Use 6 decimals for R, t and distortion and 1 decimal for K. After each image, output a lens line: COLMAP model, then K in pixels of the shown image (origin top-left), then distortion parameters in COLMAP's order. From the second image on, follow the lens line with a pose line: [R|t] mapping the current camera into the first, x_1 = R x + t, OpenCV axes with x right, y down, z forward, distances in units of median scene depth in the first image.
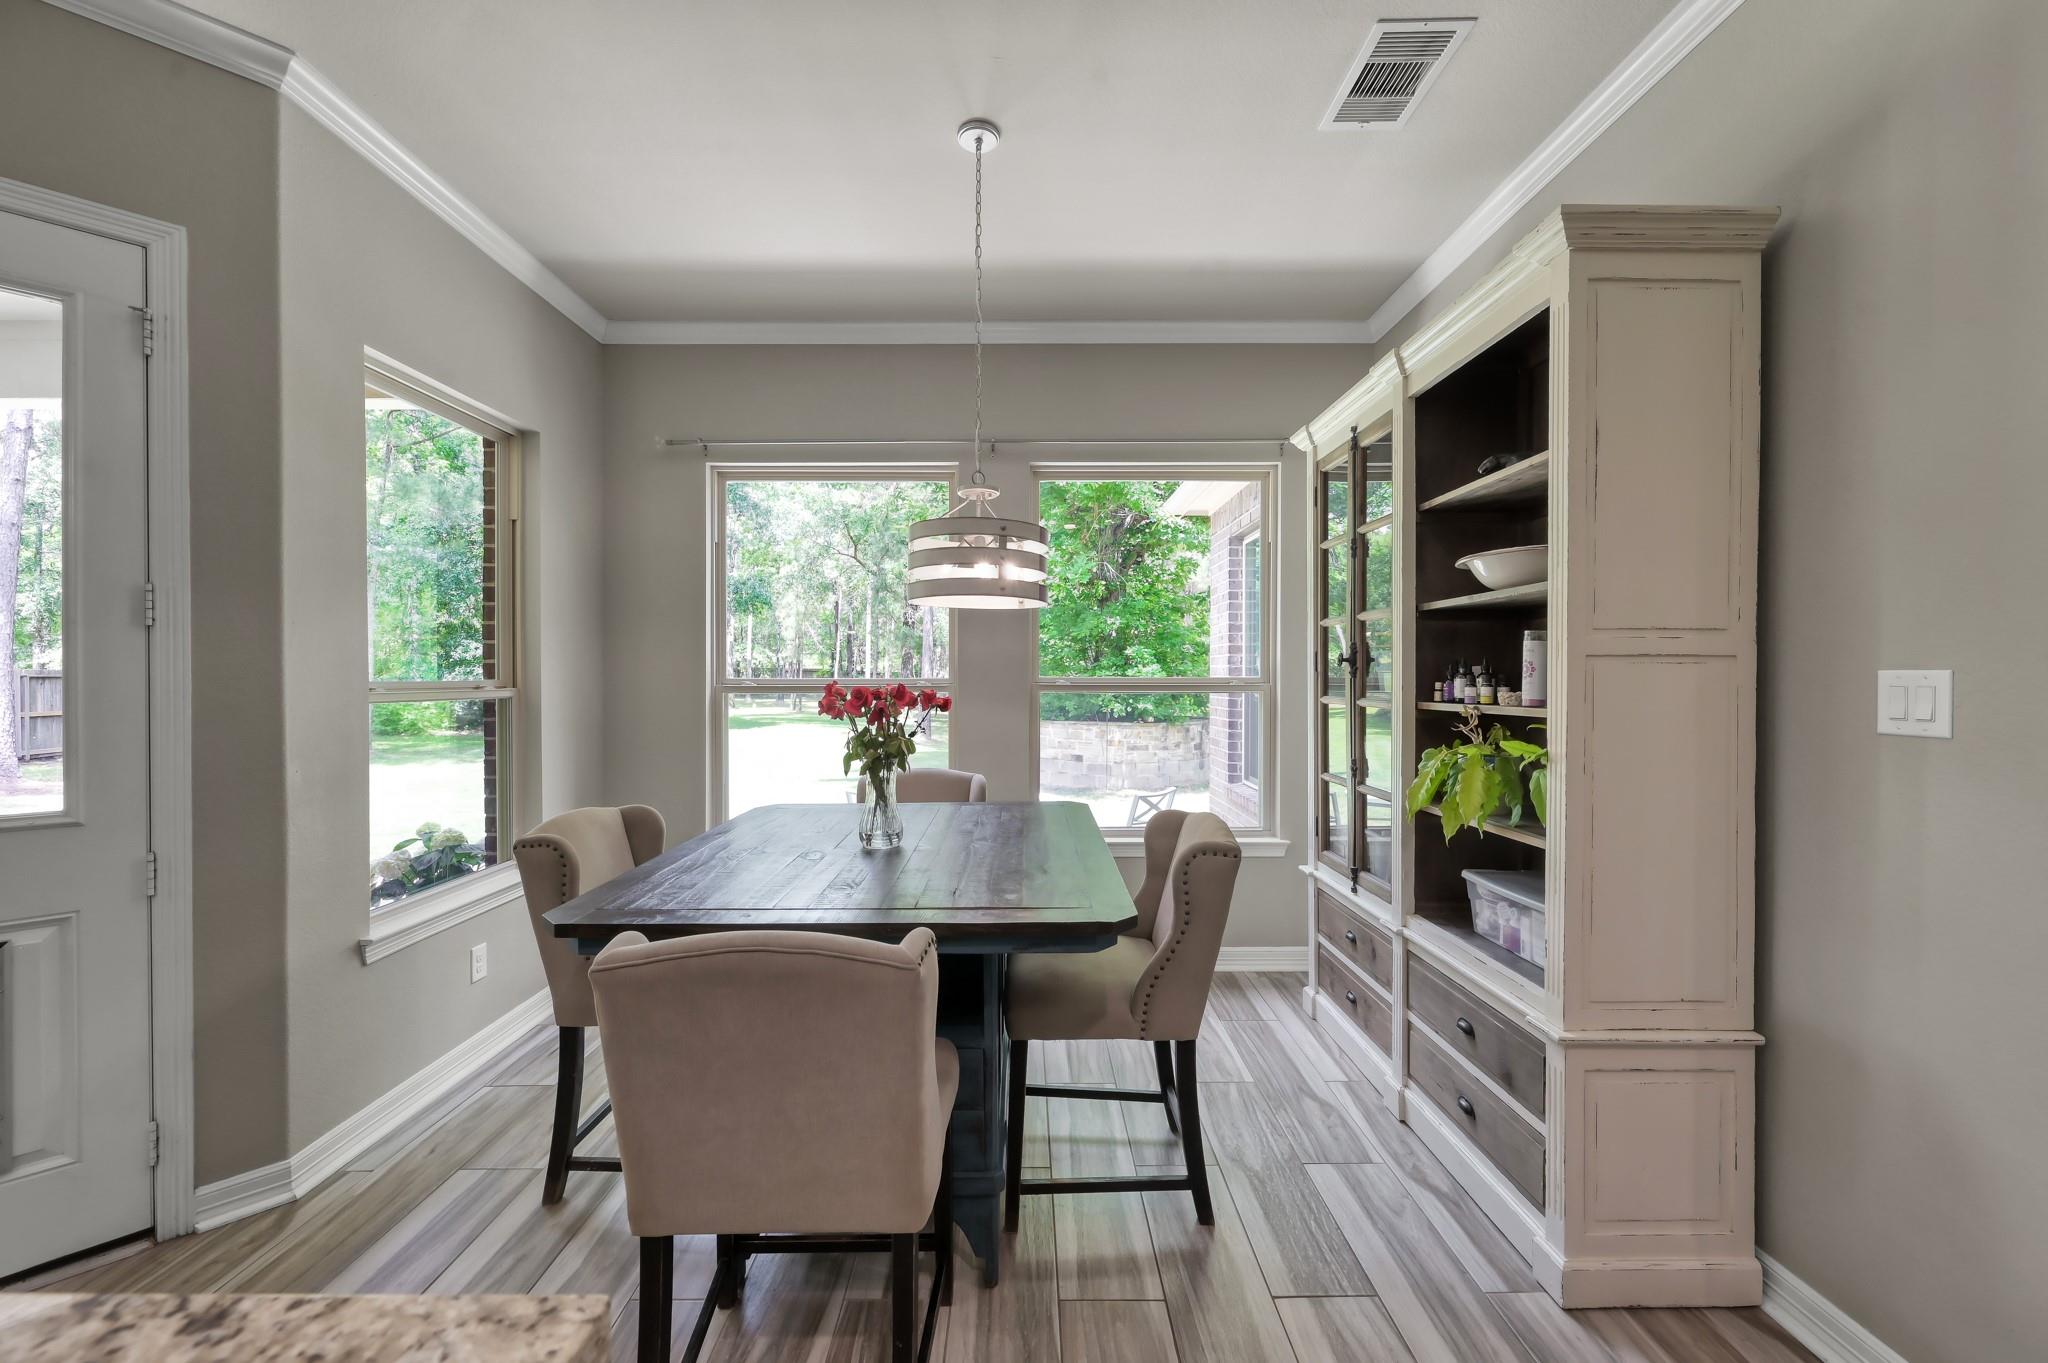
lens RADIAL K [[813.9, 0, 1005.4], [0, 813.9, 681.8], [0, 0, 1]] dist [0.001828, 0.001246]
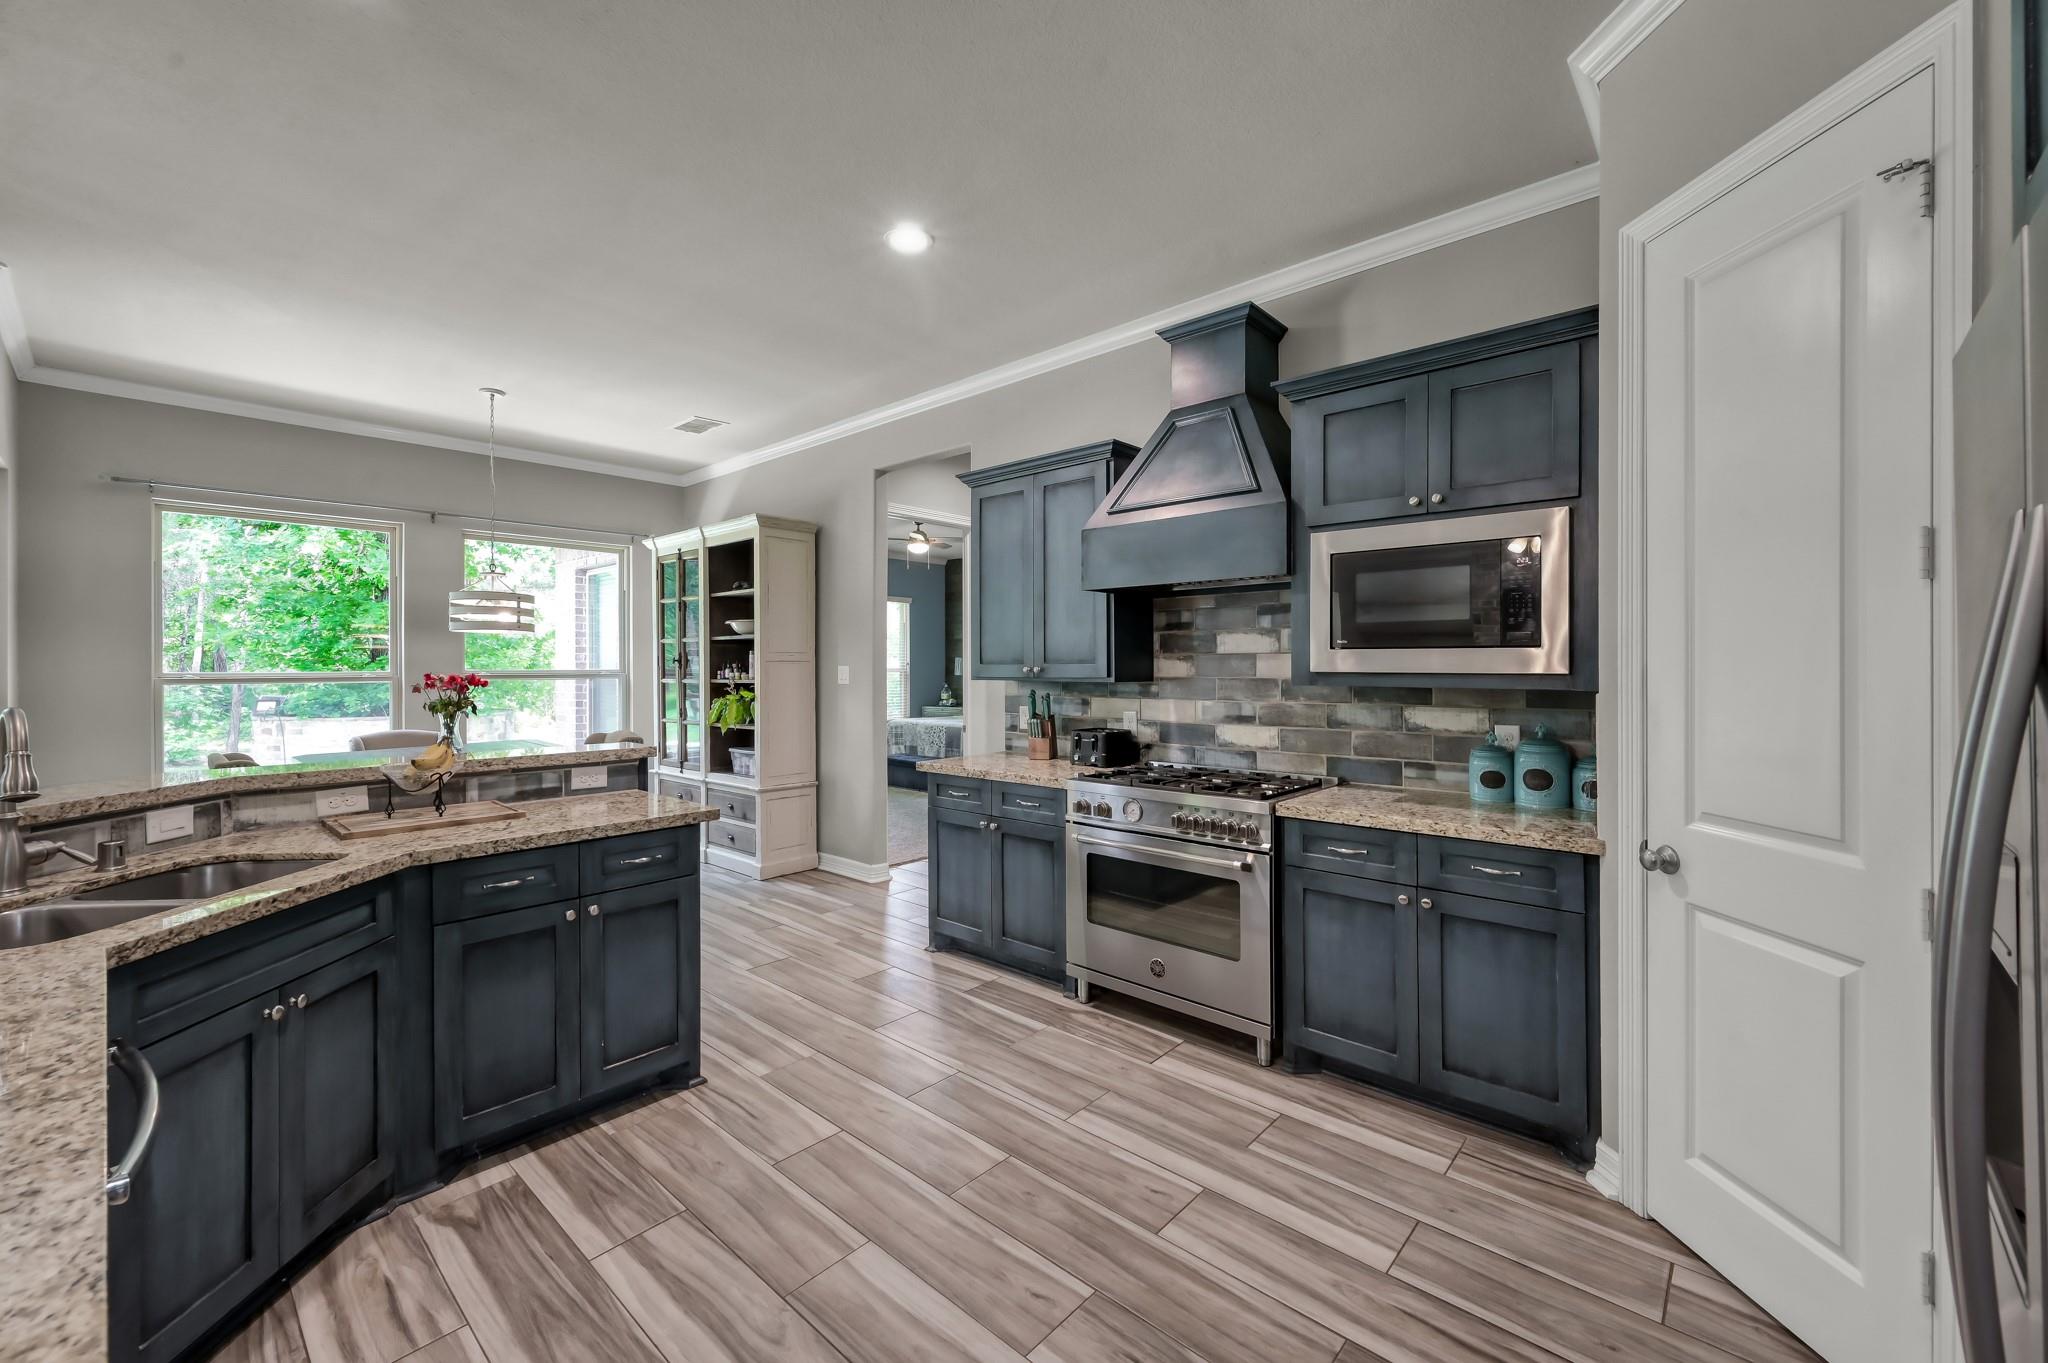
lens RADIAL K [[813.9, 0, 1023.1], [0, 813.9, 659.2], [0, 0, 1]] dist [0.001828, 0.001246]
pose [[0.660811, 0.000074, 0.750553, -0.705751], [0.012411, 0.999862, -0.011026, 0.004325], [-0.750450, 0.016601, 0.660719, -1.314077]]
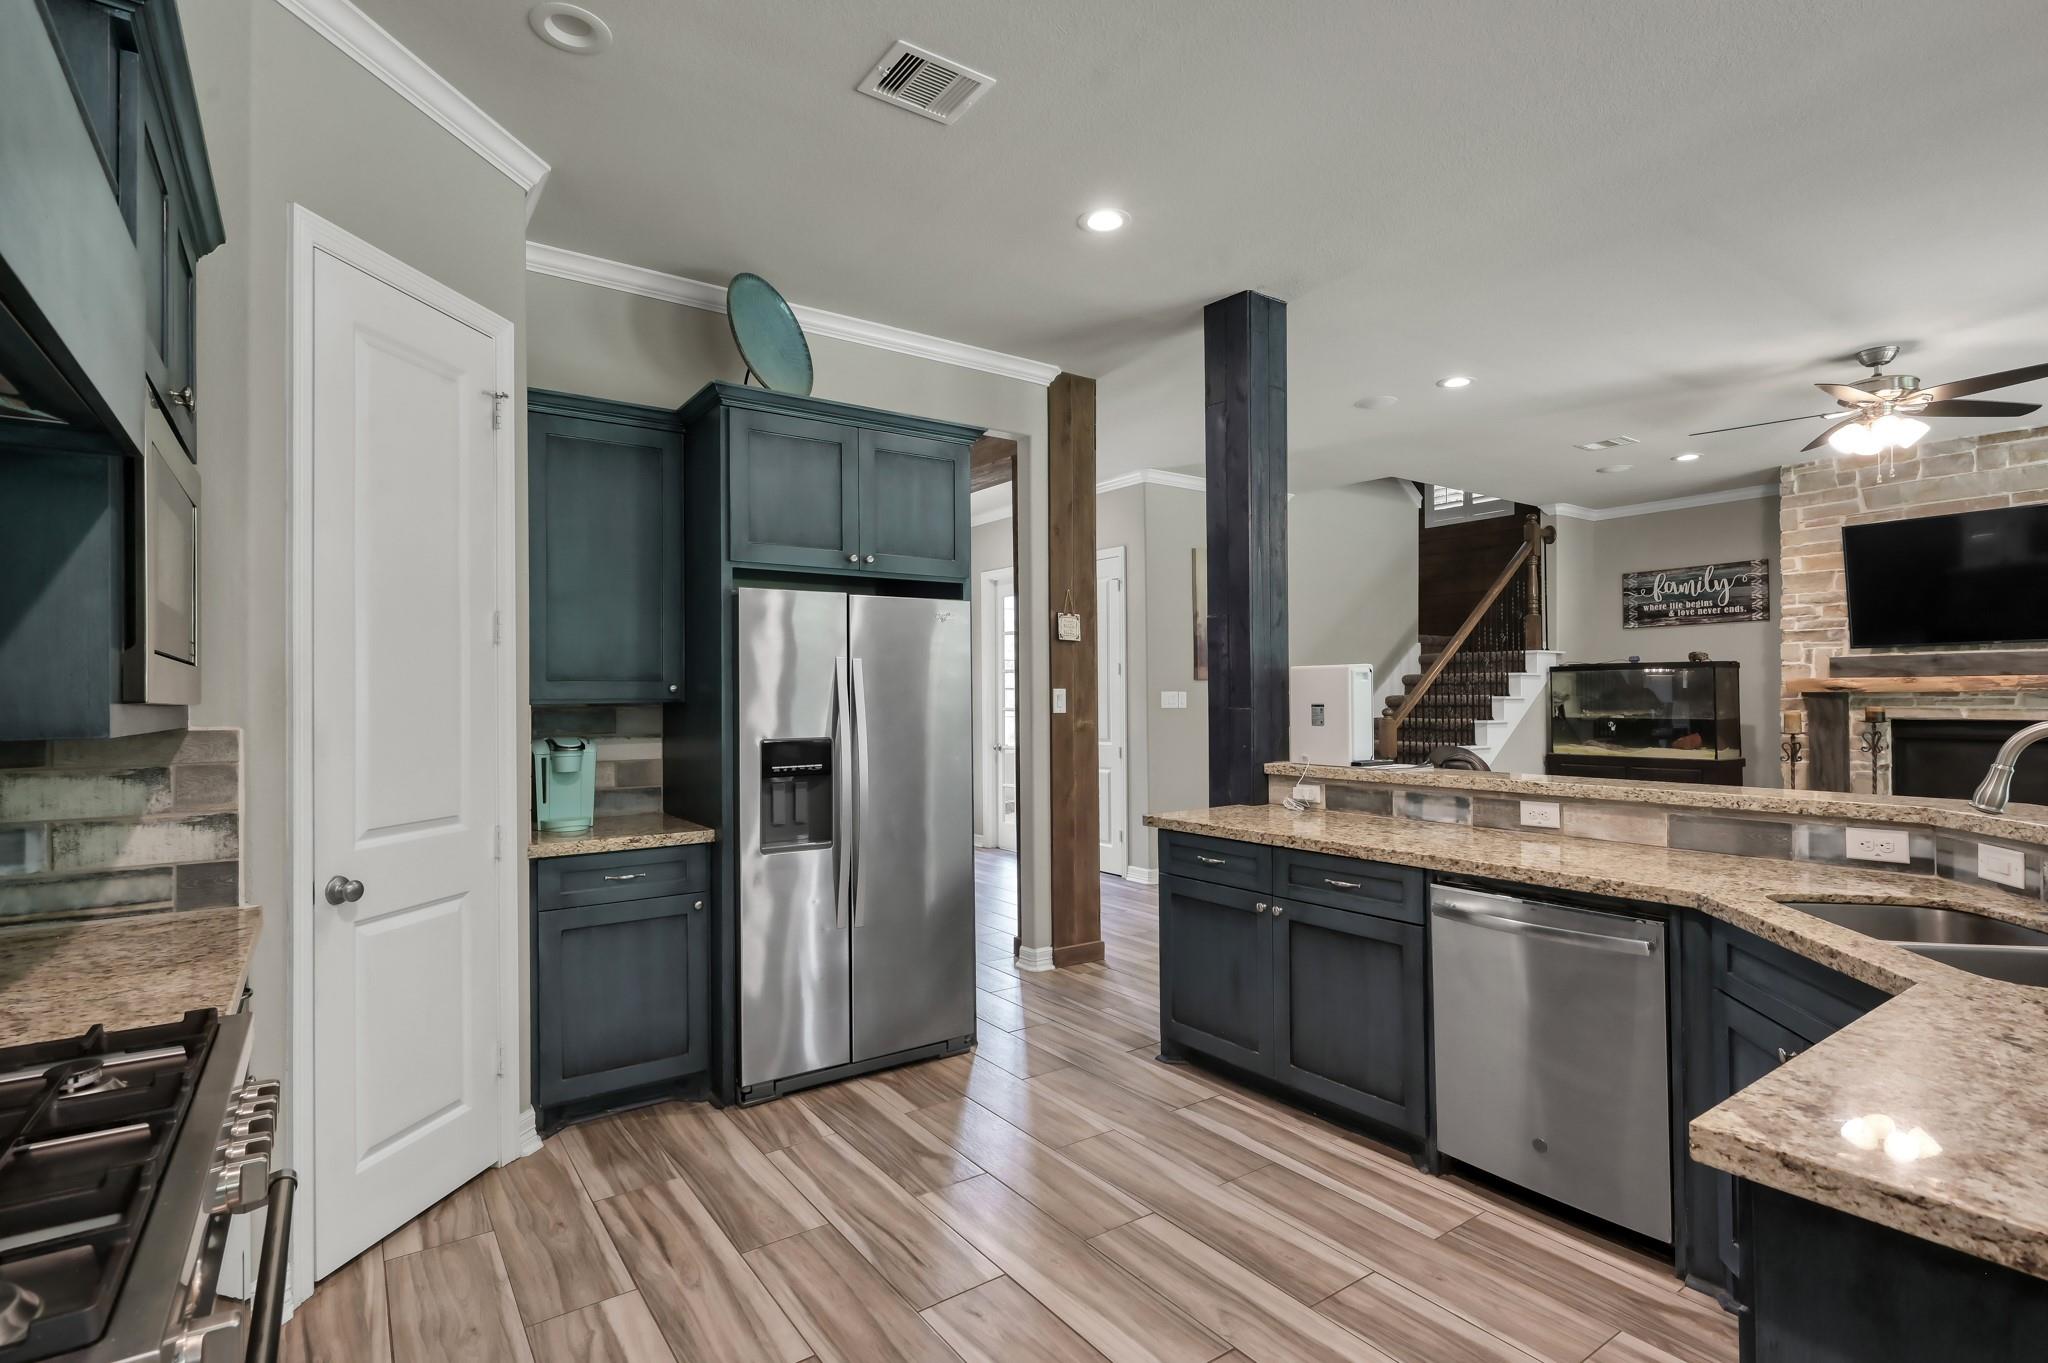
lens RADIAL K [[988.4, 0, 1019.9], [0, 988.4, 698.0], [0, 0, 1]] dist [-0.006248, 0.000051]
pose [[-0.802604, 0.002304, -0.596508, 0.392615], [-0.001175, 0.999984, 0.005443, 0.005919], [0.596511, 0.005070, -0.802589, -0.046914]]
